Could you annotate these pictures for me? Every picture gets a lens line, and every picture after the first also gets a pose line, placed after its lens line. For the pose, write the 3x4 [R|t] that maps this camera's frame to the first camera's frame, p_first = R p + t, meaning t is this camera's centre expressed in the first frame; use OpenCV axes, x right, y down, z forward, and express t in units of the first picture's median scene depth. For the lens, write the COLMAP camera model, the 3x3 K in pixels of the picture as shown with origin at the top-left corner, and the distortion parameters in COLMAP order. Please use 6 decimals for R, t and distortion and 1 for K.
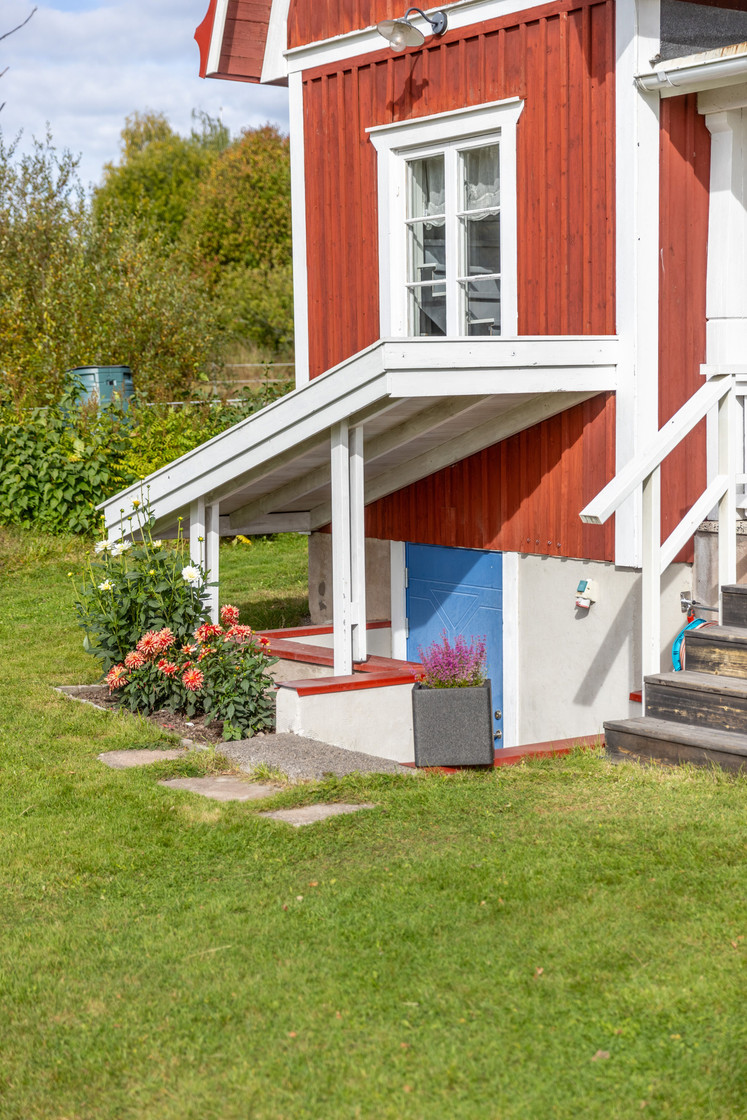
lens RADIAL K [[1882.4, 0, 373.5], [0, 1882.4, 560.0], [0, 0, 1]] dist [-0.005460, 0.003363]
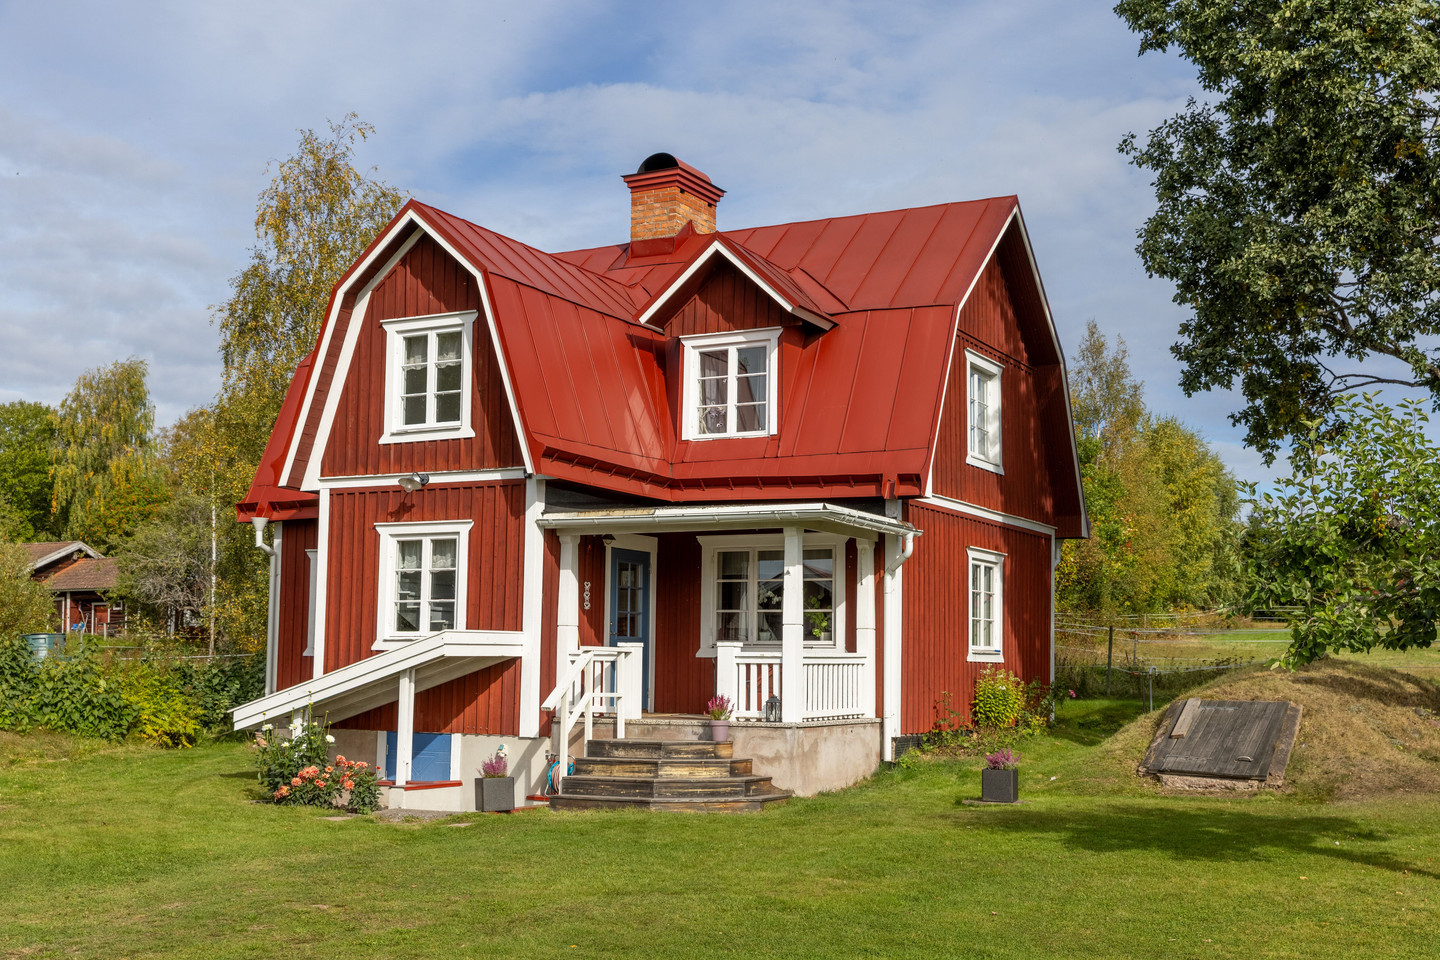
lens RADIAL K [[1638.7, 0, 720.0], [0, 1638.7, 480.0], [0, 0, 1]] dist [0.006368, 0.021168]
pose [[0.890952, 0.078154, 0.447322, -0.512529], [0.014542, 0.979662, -0.200127, 0.090327], [-0.453865, 0.184808, 0.871695, -0.779222]]
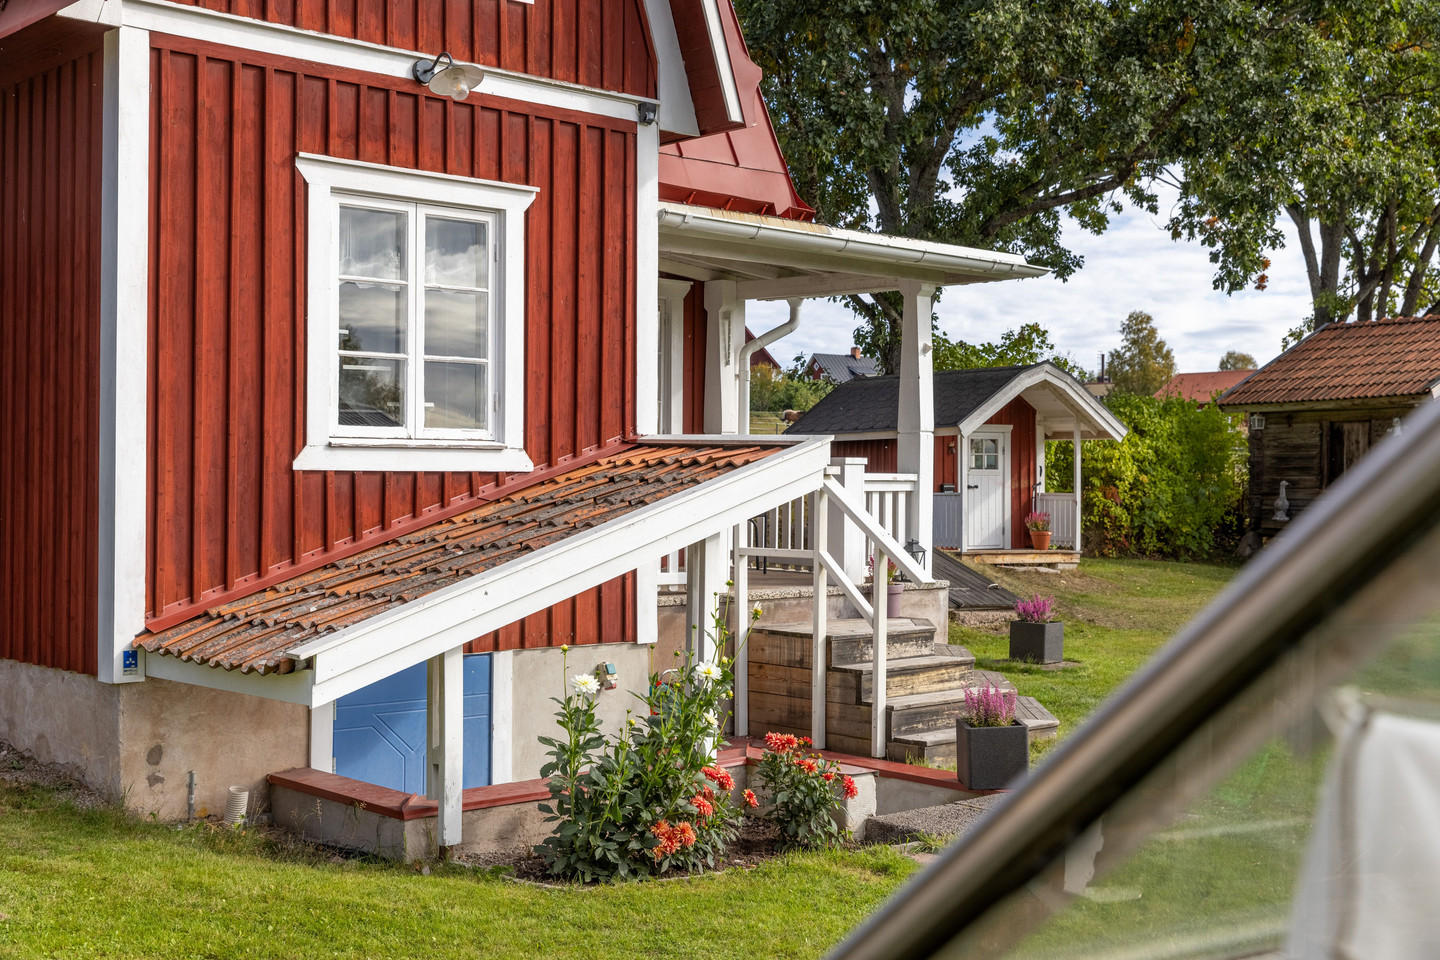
lens RADIAL K [[1743.2, 0, 720.0], [0, 1743.2, 480.0], [0, 0, 1]] dist [-0.093813, 0.002960]
pose [[-0.153607, 0.019355, 0.987942, -0.838416], [0.089082, 0.996008, -0.005663, -0.077914], [-0.984108, 0.087138, -0.154718, 1.054732]]
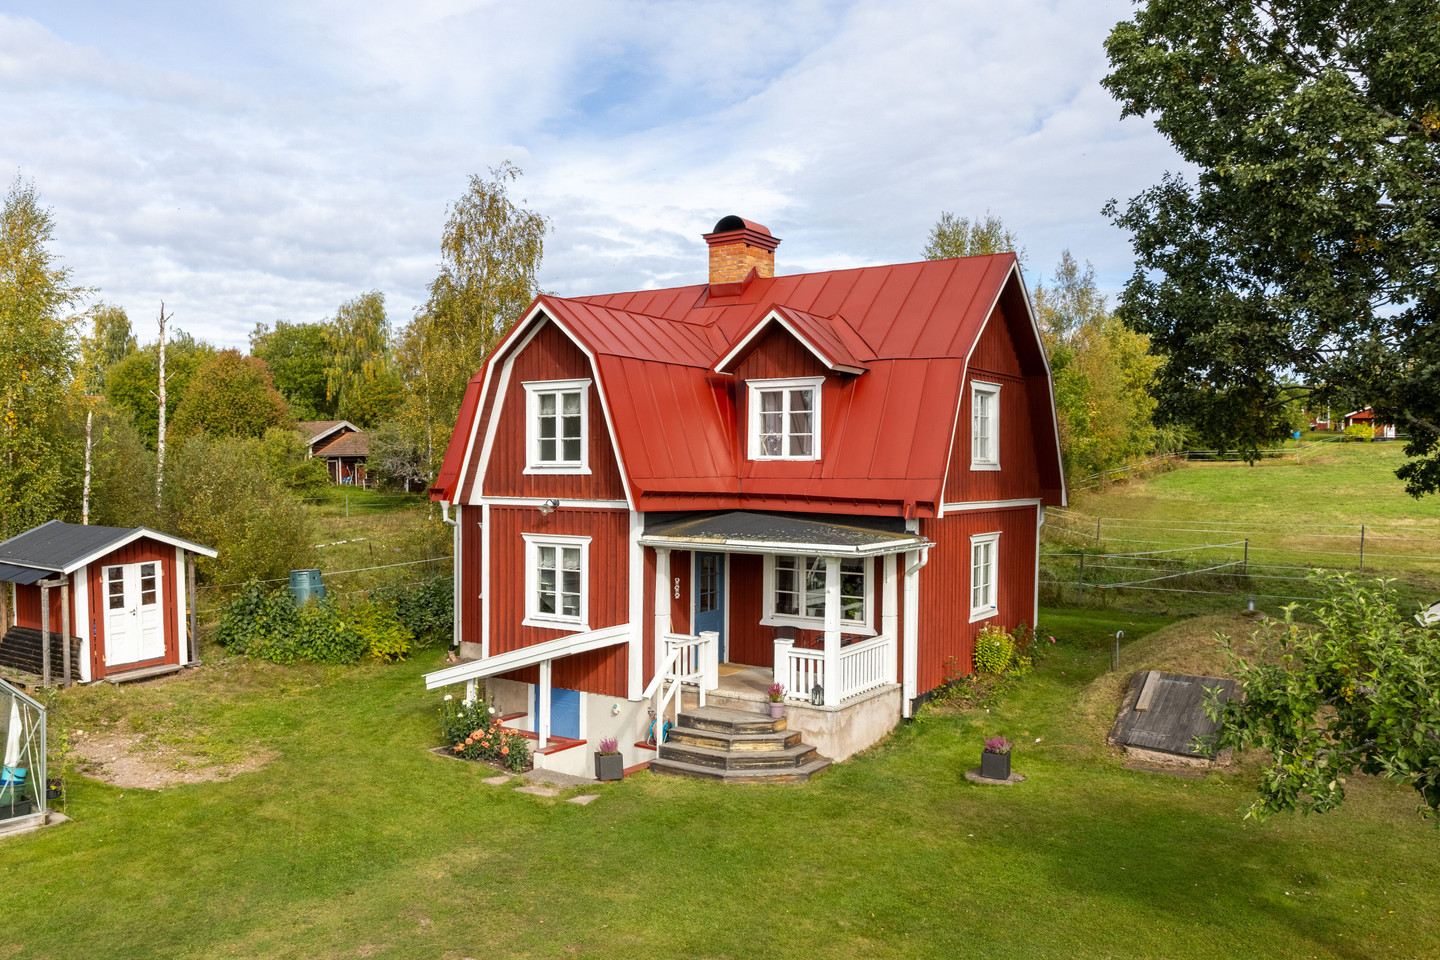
lens RADIAL K [[1142.5, 0, 609.5], [0, 1142.5, 480.6], [0, 0, 1]] dist [0.018058, -0.007301]
pose [[0.949460, 0.019097, 0.313306, -0.450502], [0.007061, 0.996595, -0.082146, -0.185525], [-0.313808, 0.080207, 0.946093, -0.694076]]
